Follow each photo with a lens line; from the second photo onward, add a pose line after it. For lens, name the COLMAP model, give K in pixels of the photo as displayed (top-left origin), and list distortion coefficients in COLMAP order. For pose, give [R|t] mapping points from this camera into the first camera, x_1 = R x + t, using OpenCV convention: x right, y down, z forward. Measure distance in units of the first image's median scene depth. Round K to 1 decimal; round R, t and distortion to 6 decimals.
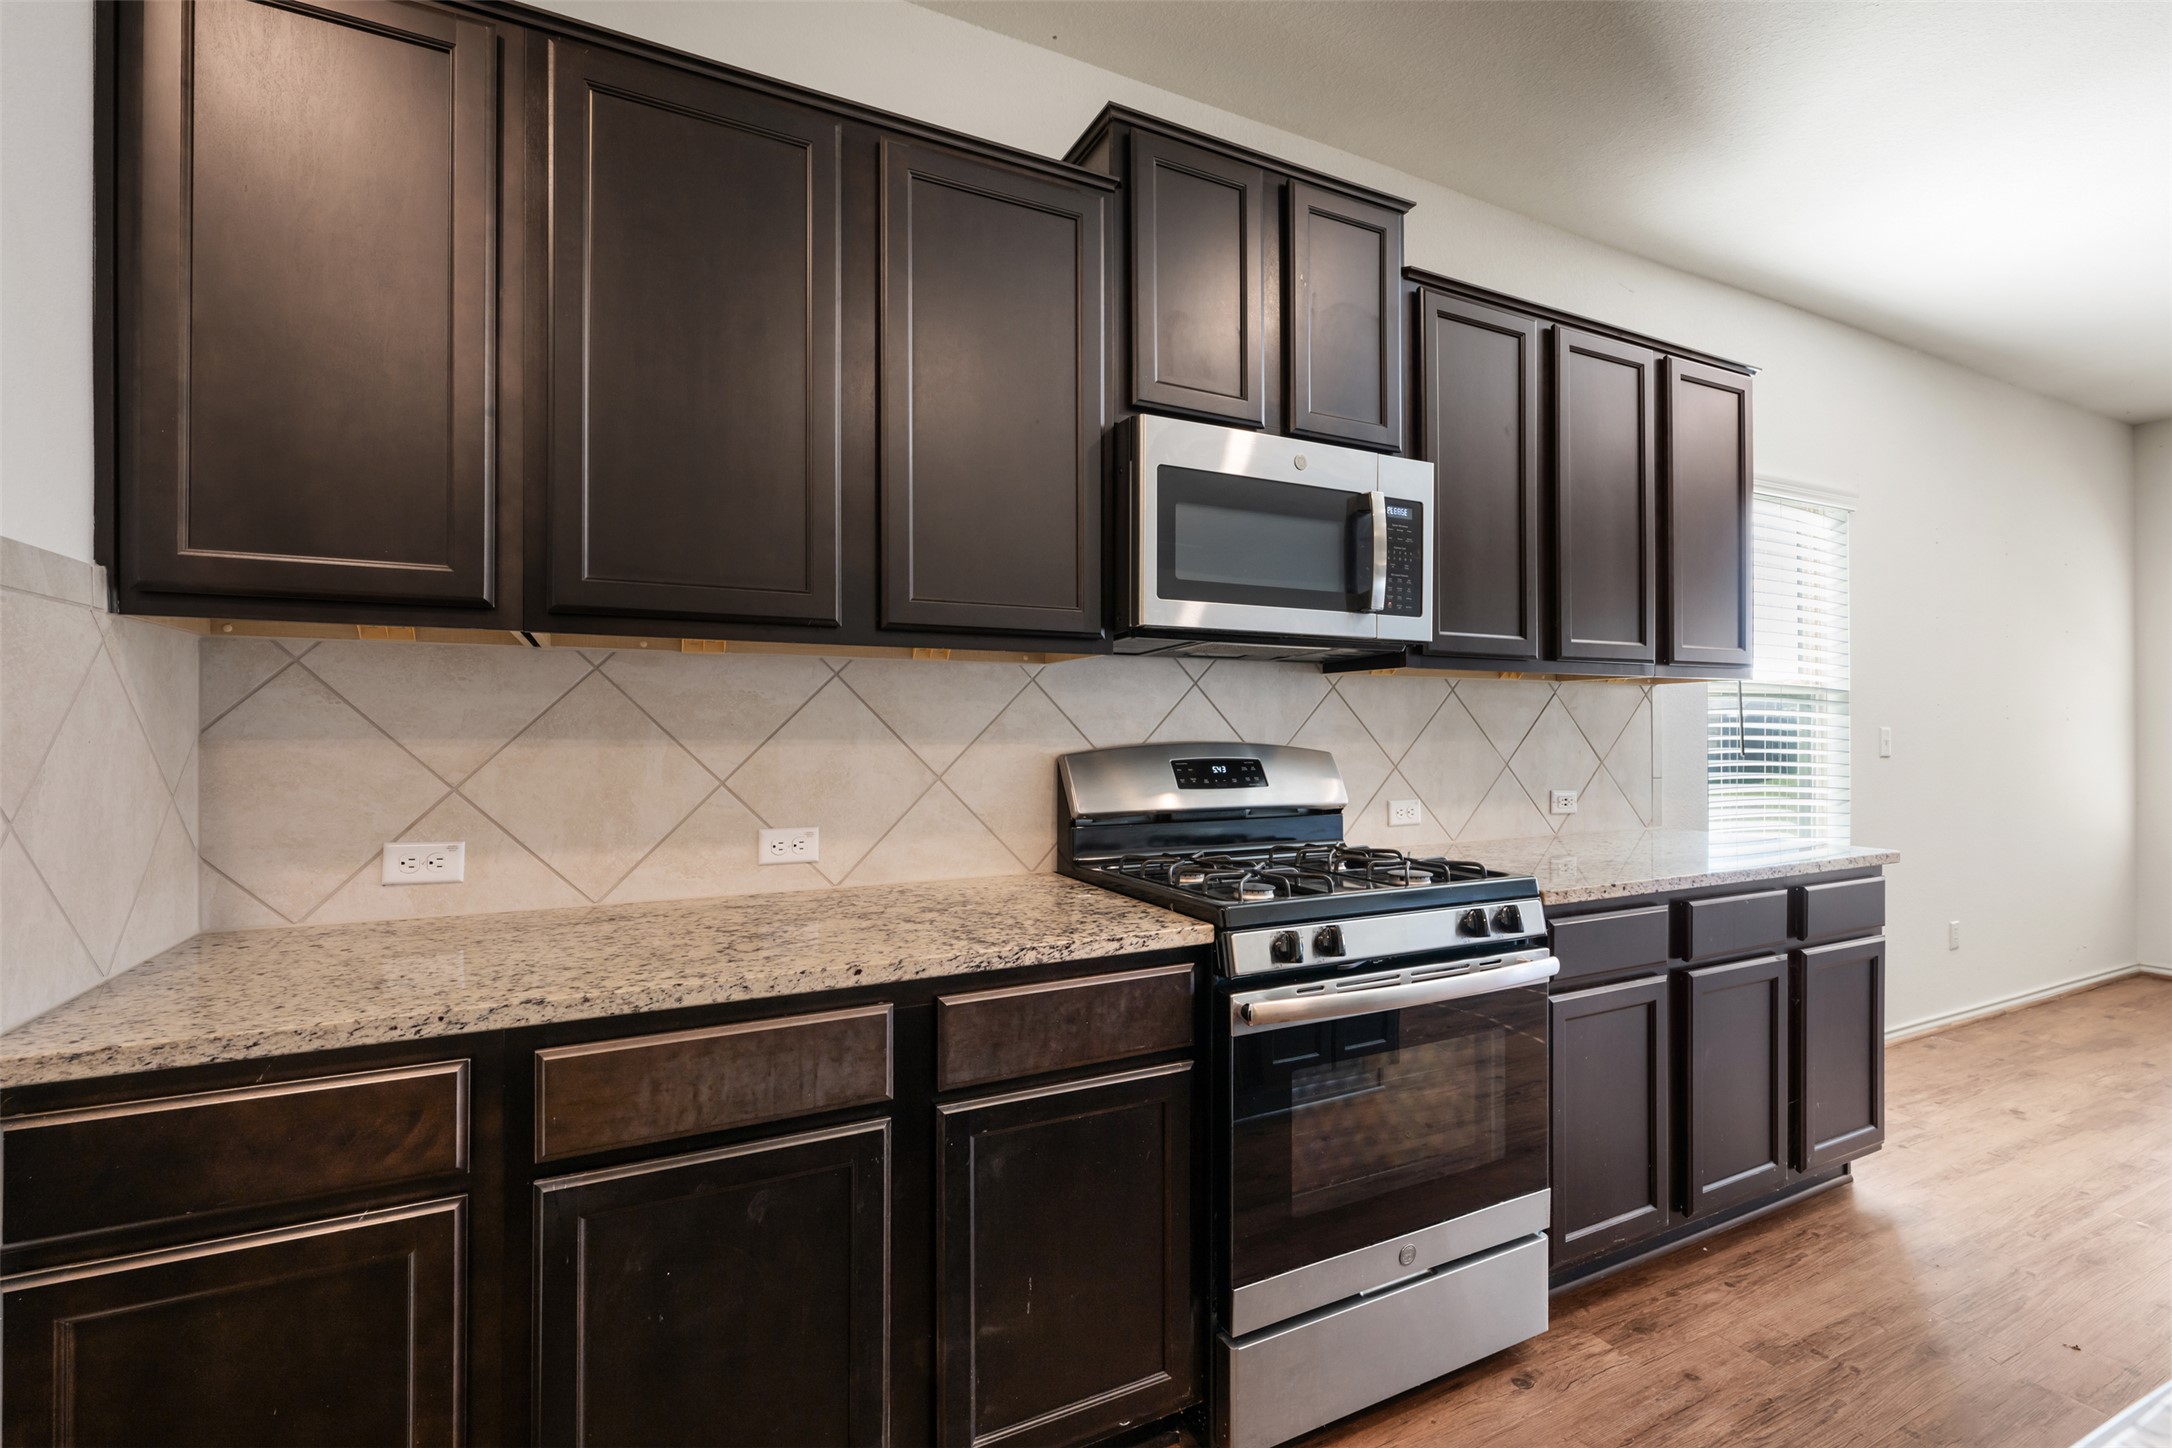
lens RADIAL K [[964.8, 0, 1081.1], [0, 964.8, 722.1], [0, 0, 1]] dist [-0.002553, 0.000480]
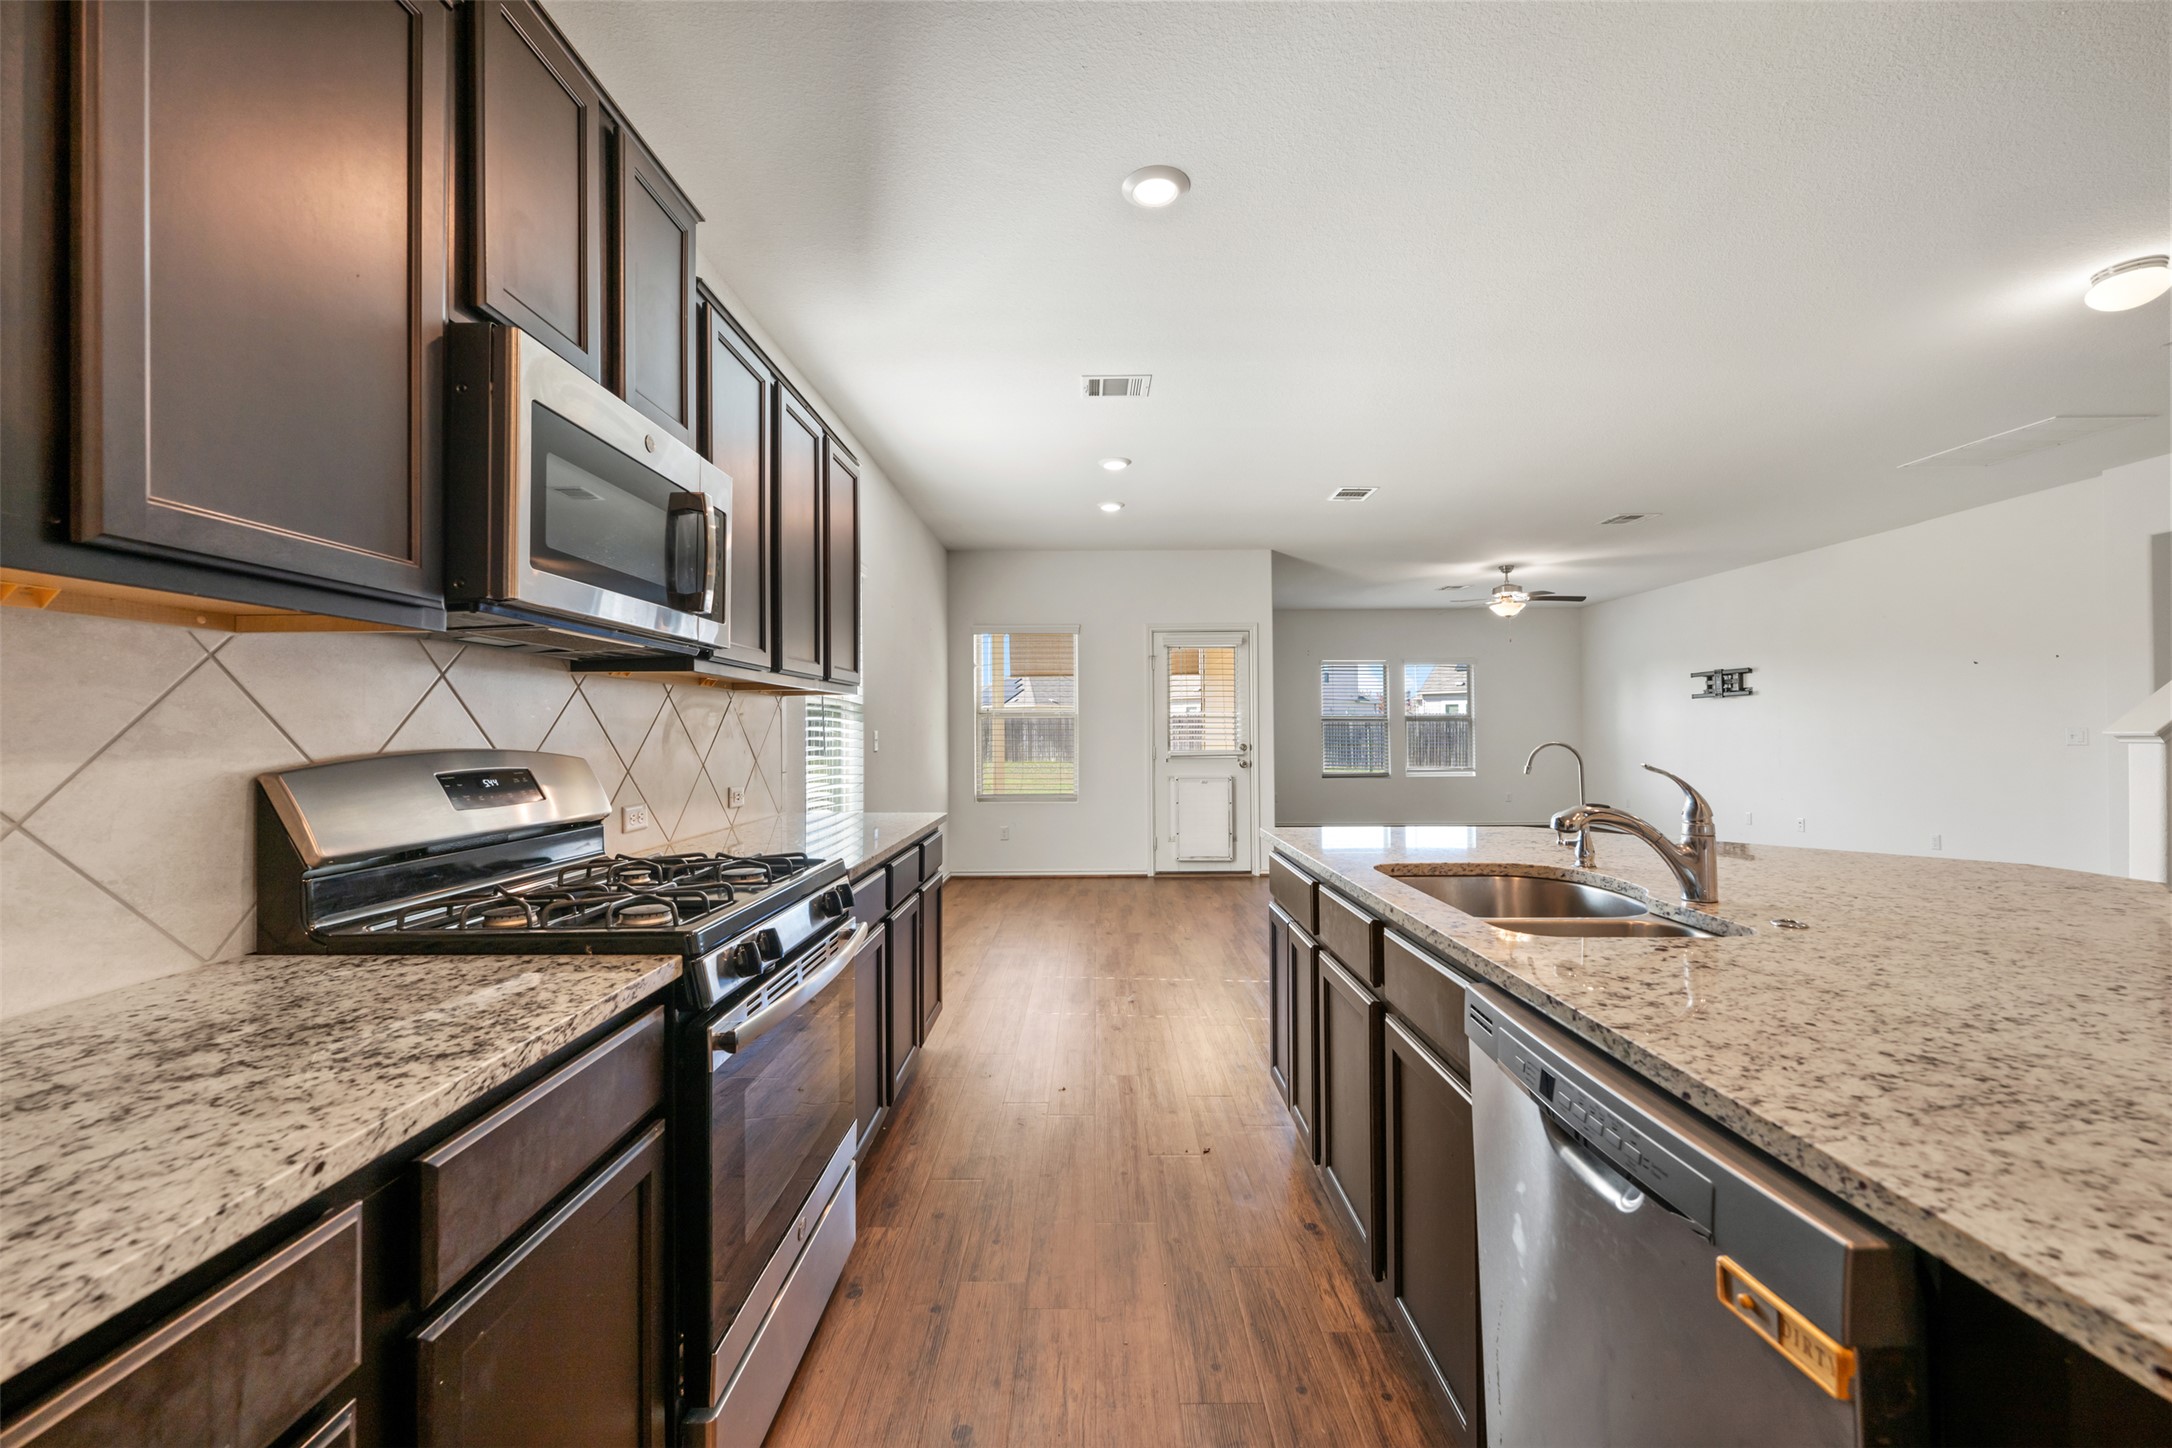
lens RADIAL K [[864.4, 0, 1093.2], [0, 864.4, 726.0], [0, 0, 1]] dist [0.000785, -0.000246]
pose [[0.452478, 0.002979, 0.891770, -0.321260], [-0.000941, 0.999995, -0.002863, 0.003269], [-0.891775, 0.000456, 0.452479, 0.253157]]
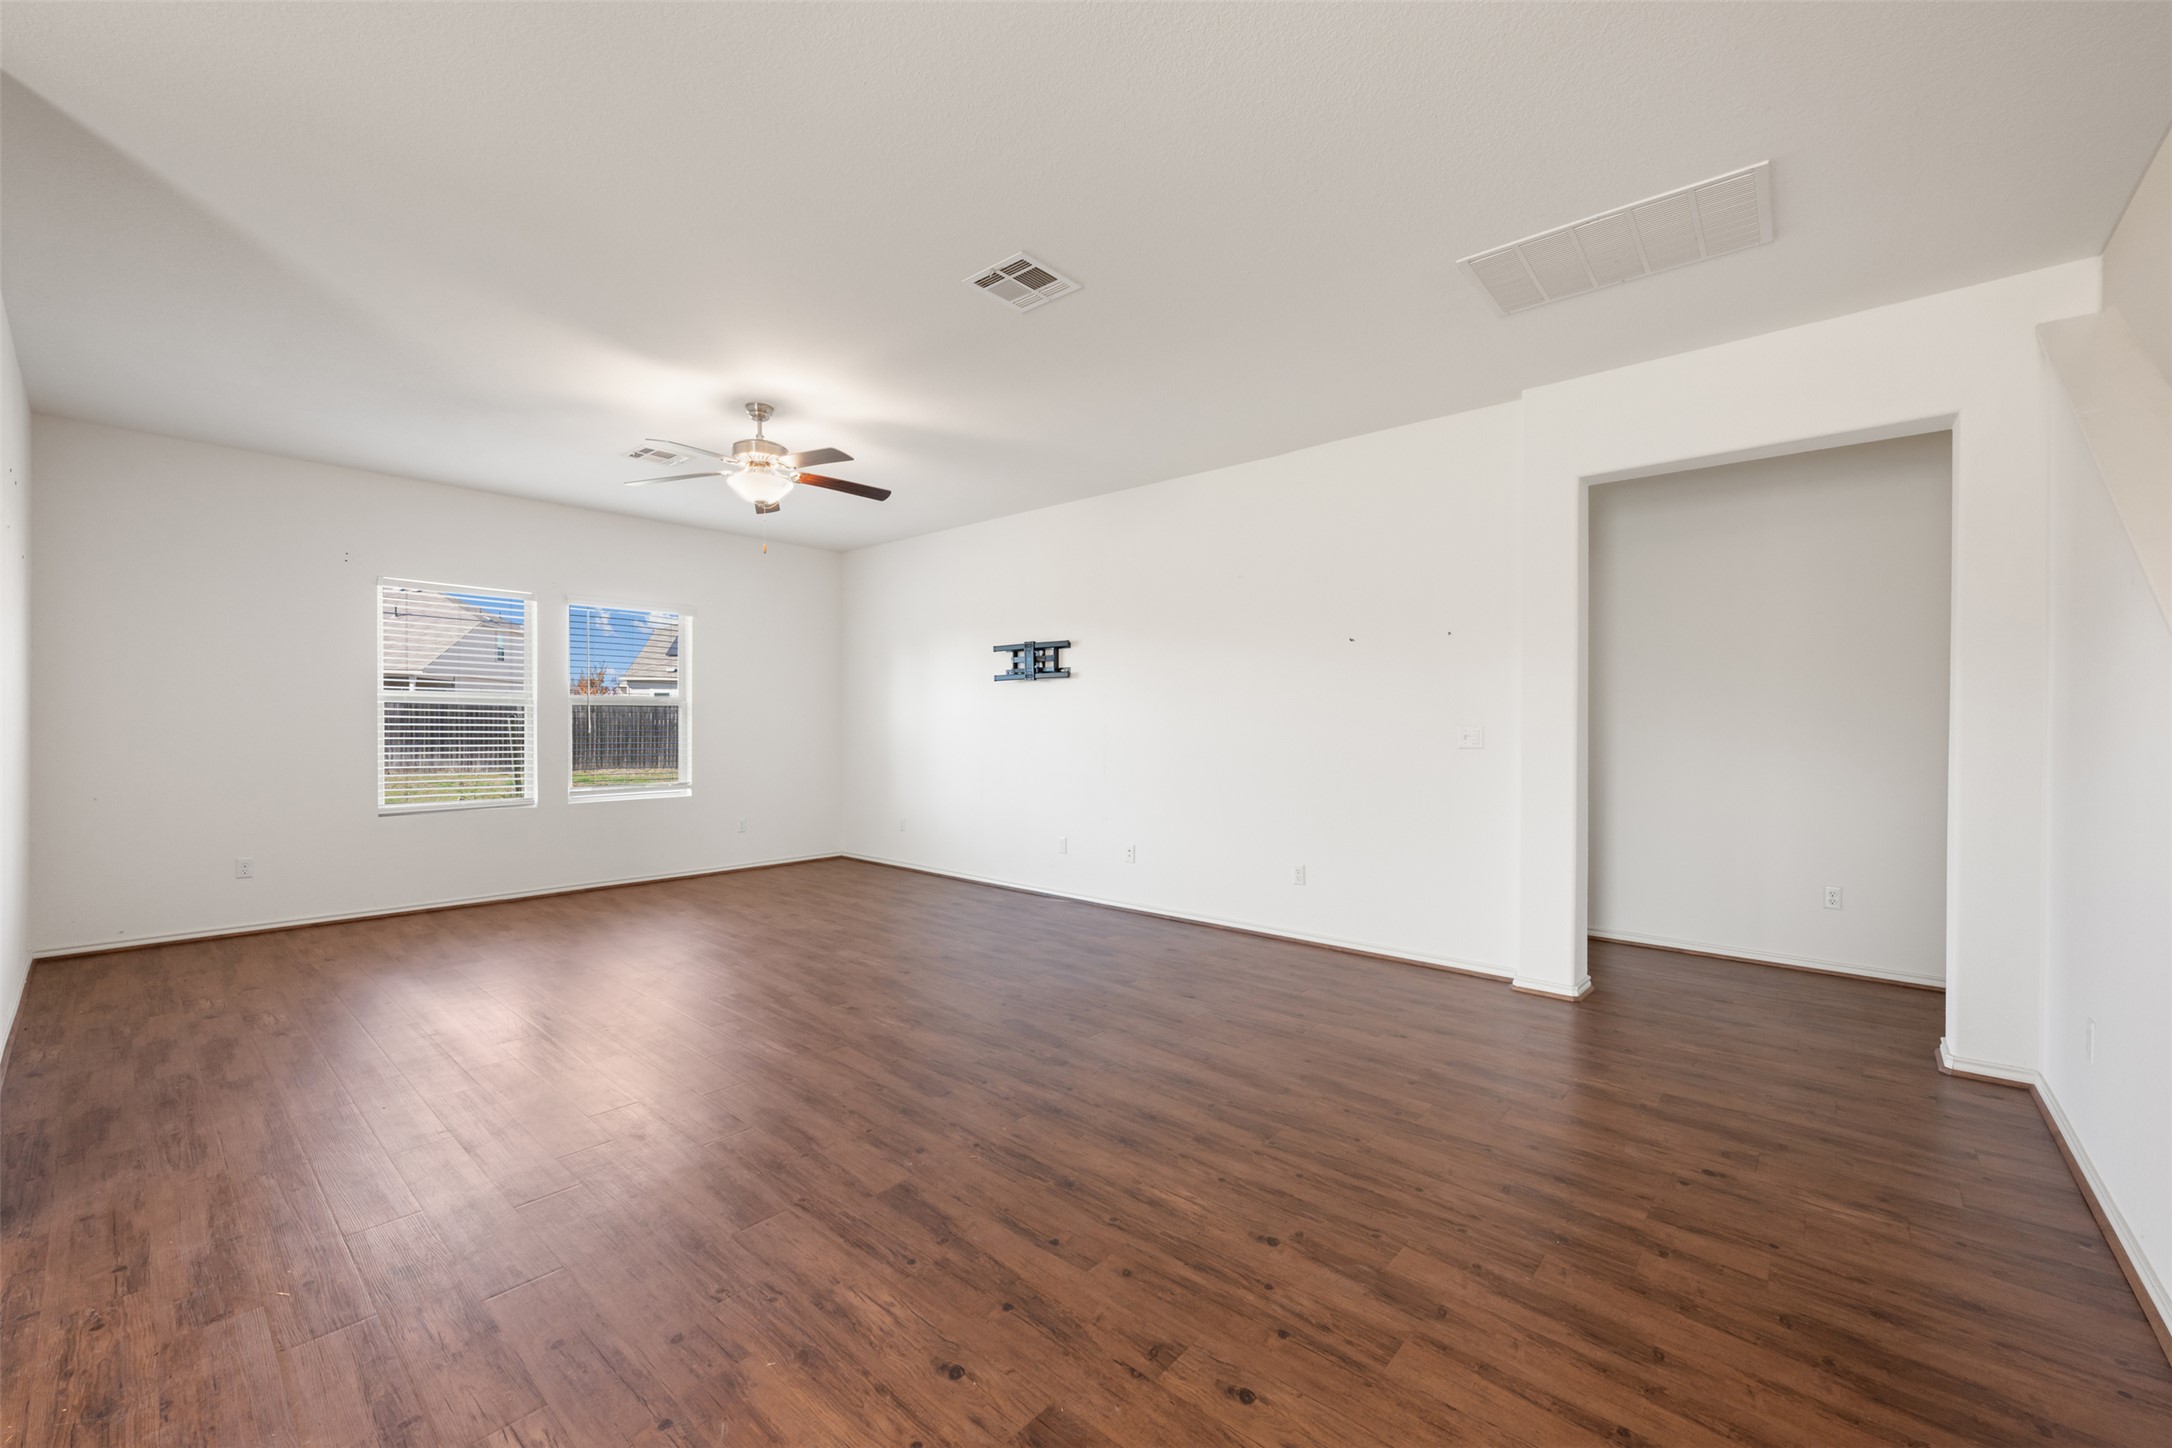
lens RADIAL K [[864.4, 0, 1089.3], [0, 864.4, 714.9], [0, 0, 1]] dist [0.000785, -0.000246]
pose [[-0.374069, 0.005986, 0.927381, 1.963903], [-0.010192, 0.999892, -0.010565, 0.004323], [-0.927345, -0.013404, -0.373968, 0.398275]]
